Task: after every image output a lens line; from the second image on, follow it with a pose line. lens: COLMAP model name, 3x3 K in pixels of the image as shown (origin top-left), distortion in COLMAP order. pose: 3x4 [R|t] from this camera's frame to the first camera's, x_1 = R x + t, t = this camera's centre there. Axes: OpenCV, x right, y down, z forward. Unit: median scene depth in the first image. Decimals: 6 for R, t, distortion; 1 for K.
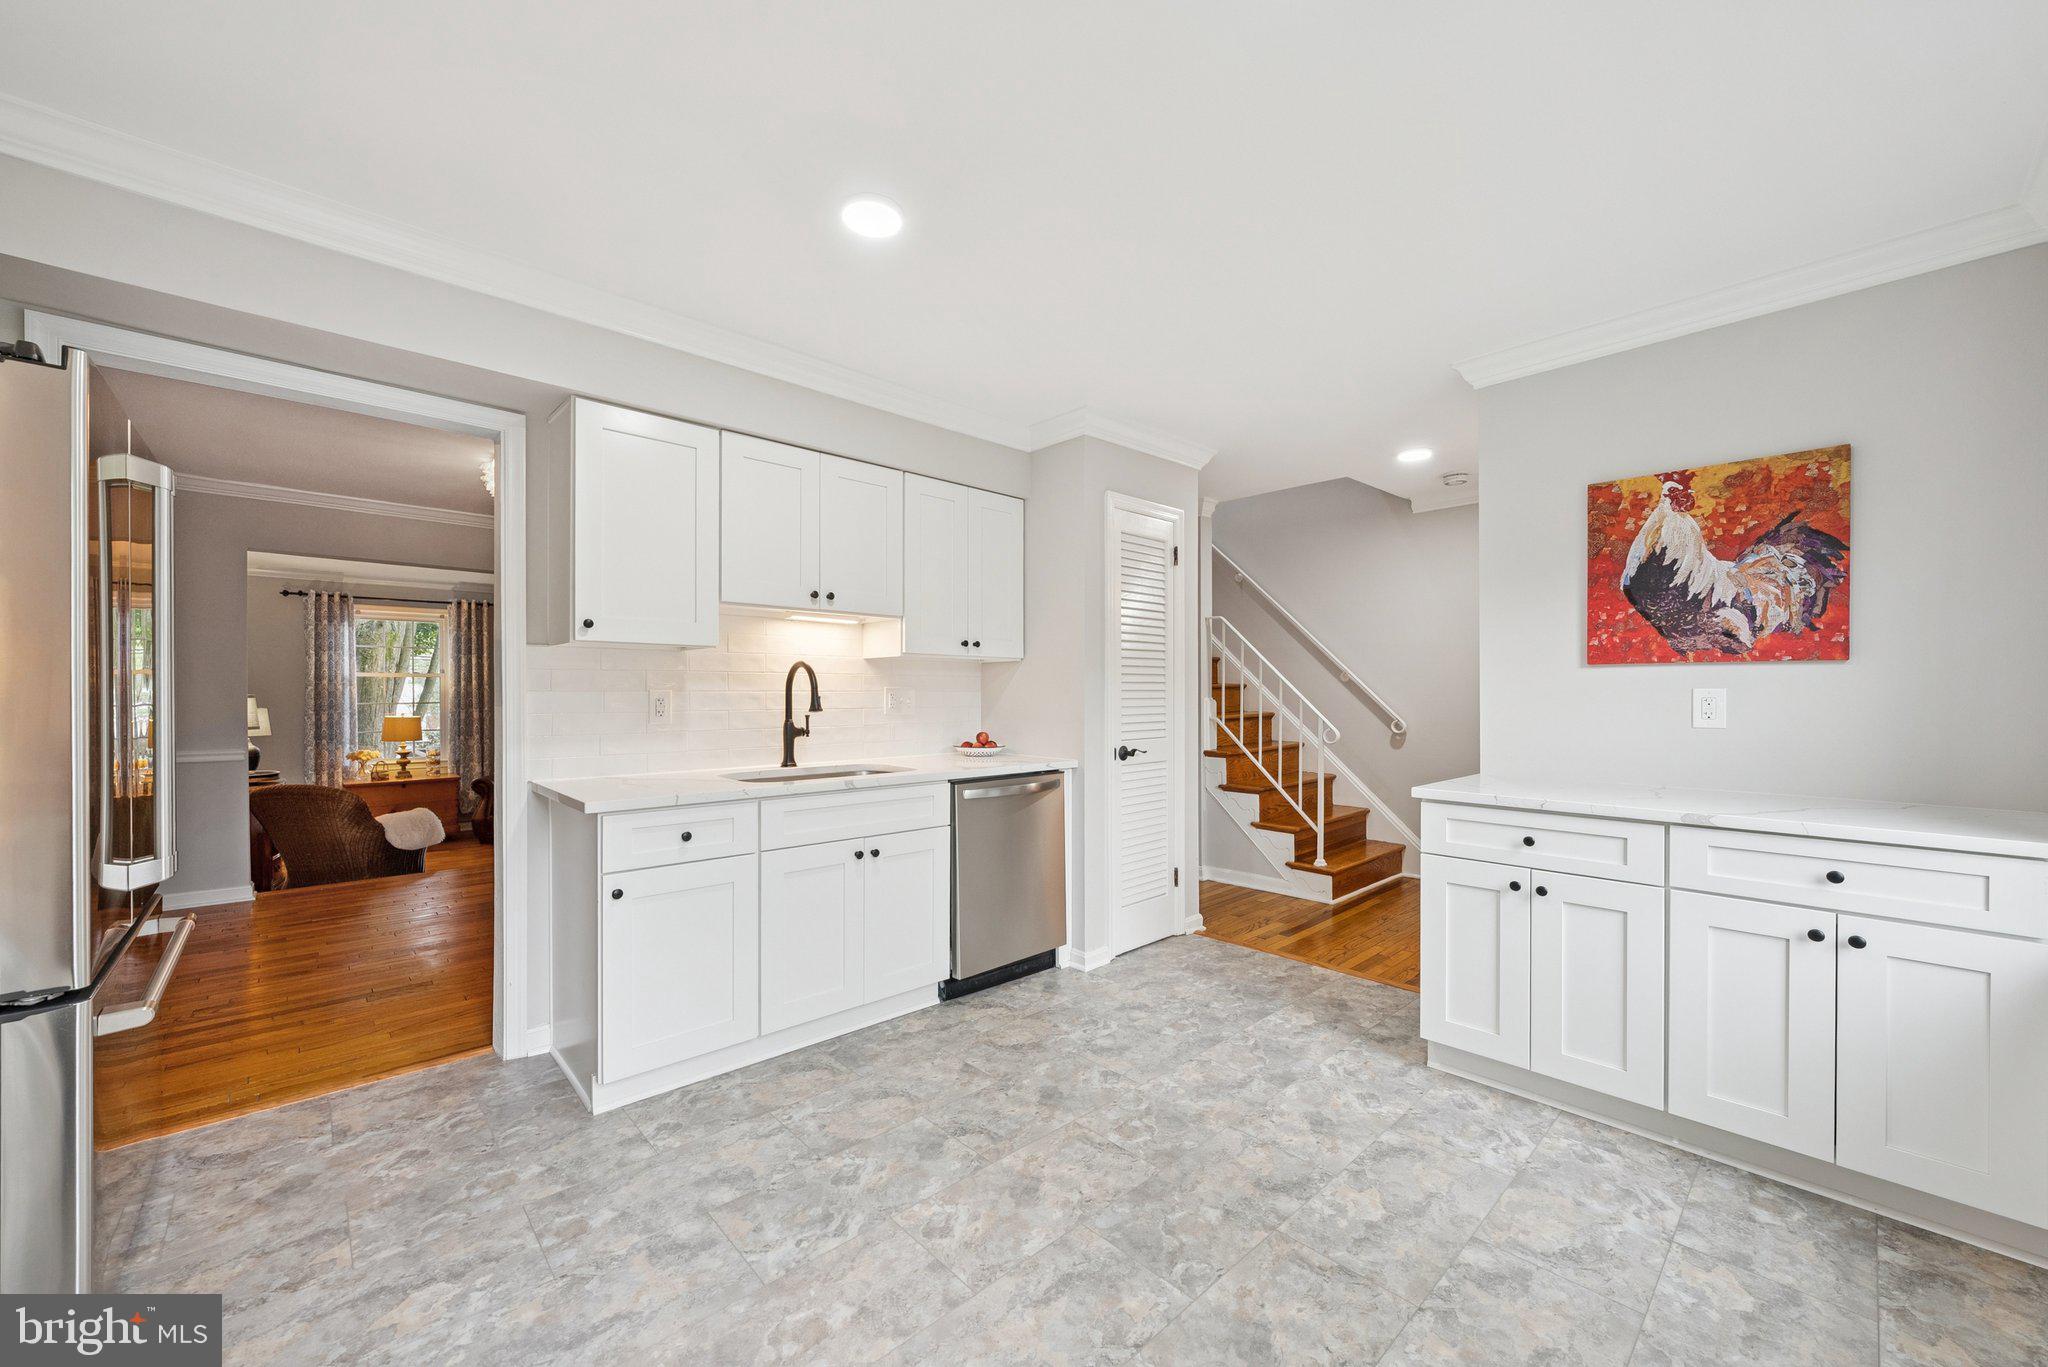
lens RADIAL K [[789.7, 0, 1007.4], [0, 789.7, 692.2], [0, 0, 1]] dist [-0.003342, -0.000132]
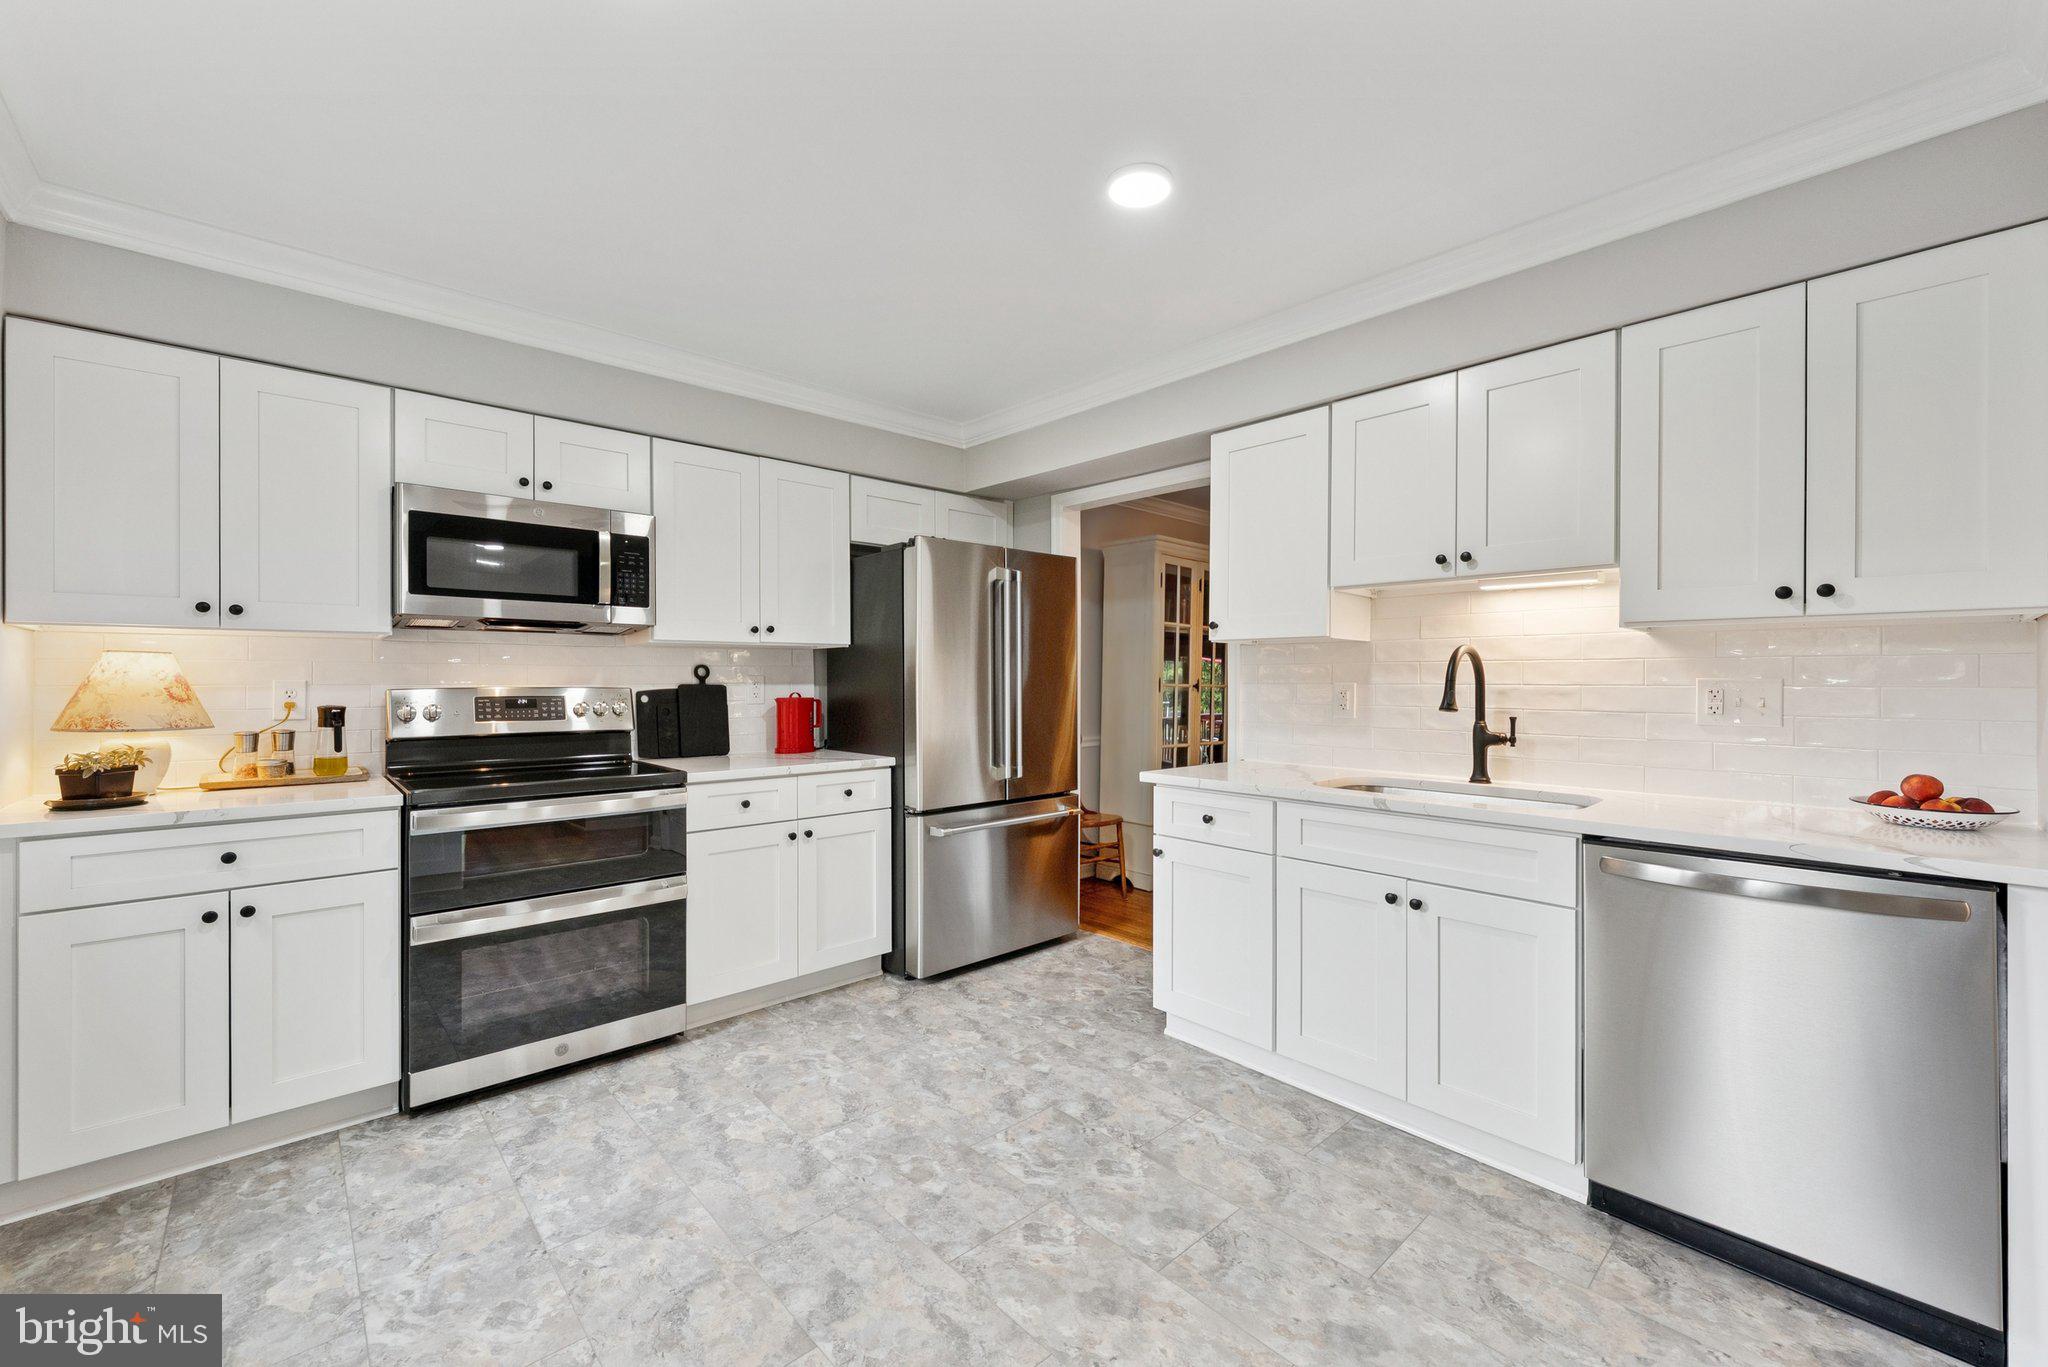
lens RADIAL K [[815.8, 0, 1007.6], [0, 815.8, 681.2], [0, 0, 1]] dist [-0.002346, -0.000069]
pose [[-0.006081, -0.000483, -0.999981, 0.739801], [-0.005316, 0.999986, -0.000451, -0.002469], [0.999967, 0.005314, -0.006083, 0.774393]]
